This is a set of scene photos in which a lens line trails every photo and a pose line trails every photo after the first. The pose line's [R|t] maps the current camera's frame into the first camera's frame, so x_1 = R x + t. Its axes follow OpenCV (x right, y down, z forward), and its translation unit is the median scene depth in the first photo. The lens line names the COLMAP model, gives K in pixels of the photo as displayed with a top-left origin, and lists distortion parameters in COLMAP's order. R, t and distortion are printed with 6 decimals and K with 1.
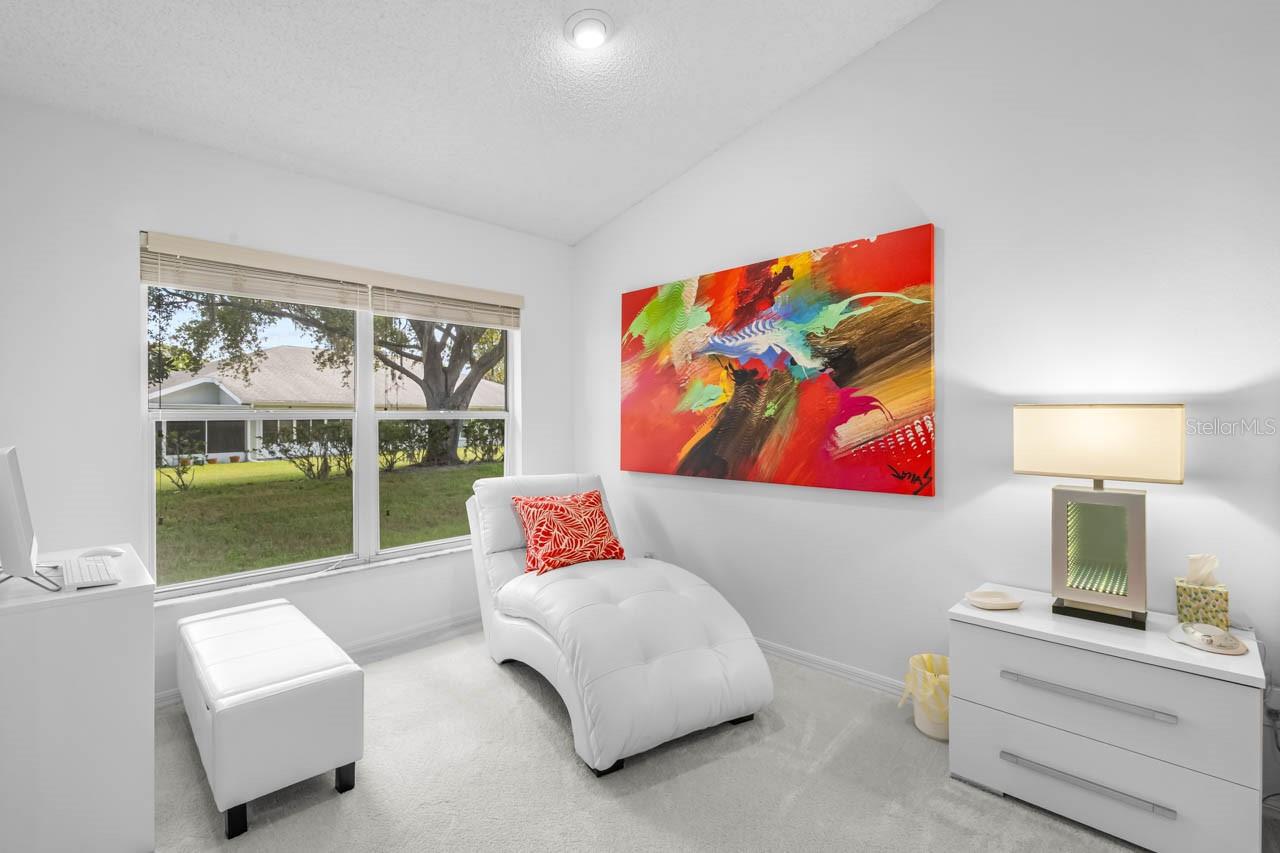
lens RADIAL K [[573.7, 0, 645.3], [0, 573.7, 419.5], [0, 0, 1]] dist [0.001780, -0.002523]
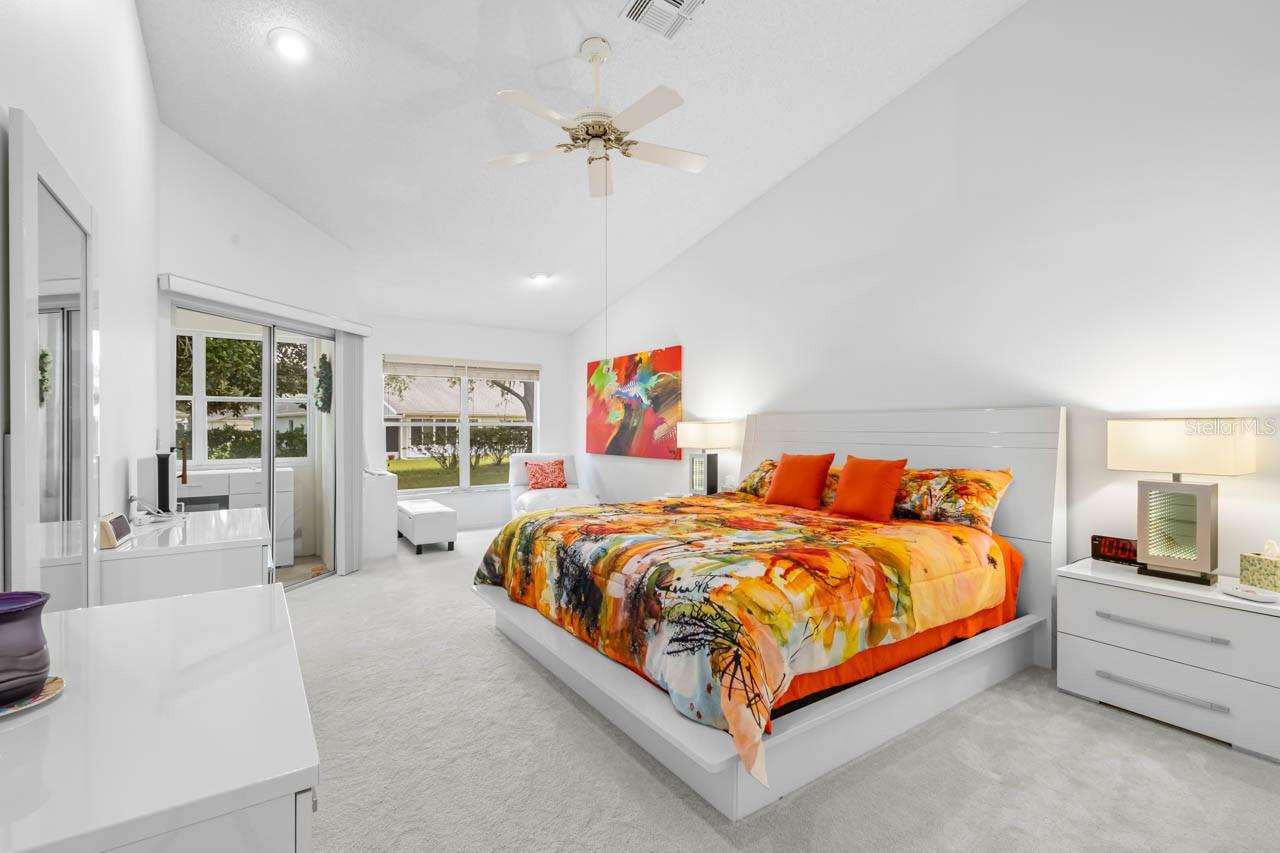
lens RADIAL K [[573.7, 0, 640.3], [0, 573.7, 427.0], [0, 0, 1]] dist [0.001780, -0.002523]
pose [[0.979491, 0.005090, -0.201422, 0.630559], [-0.005366, 0.999985, -0.000826, 0.000593], [0.201414, 0.001890, 0.979504, -1.047859]]
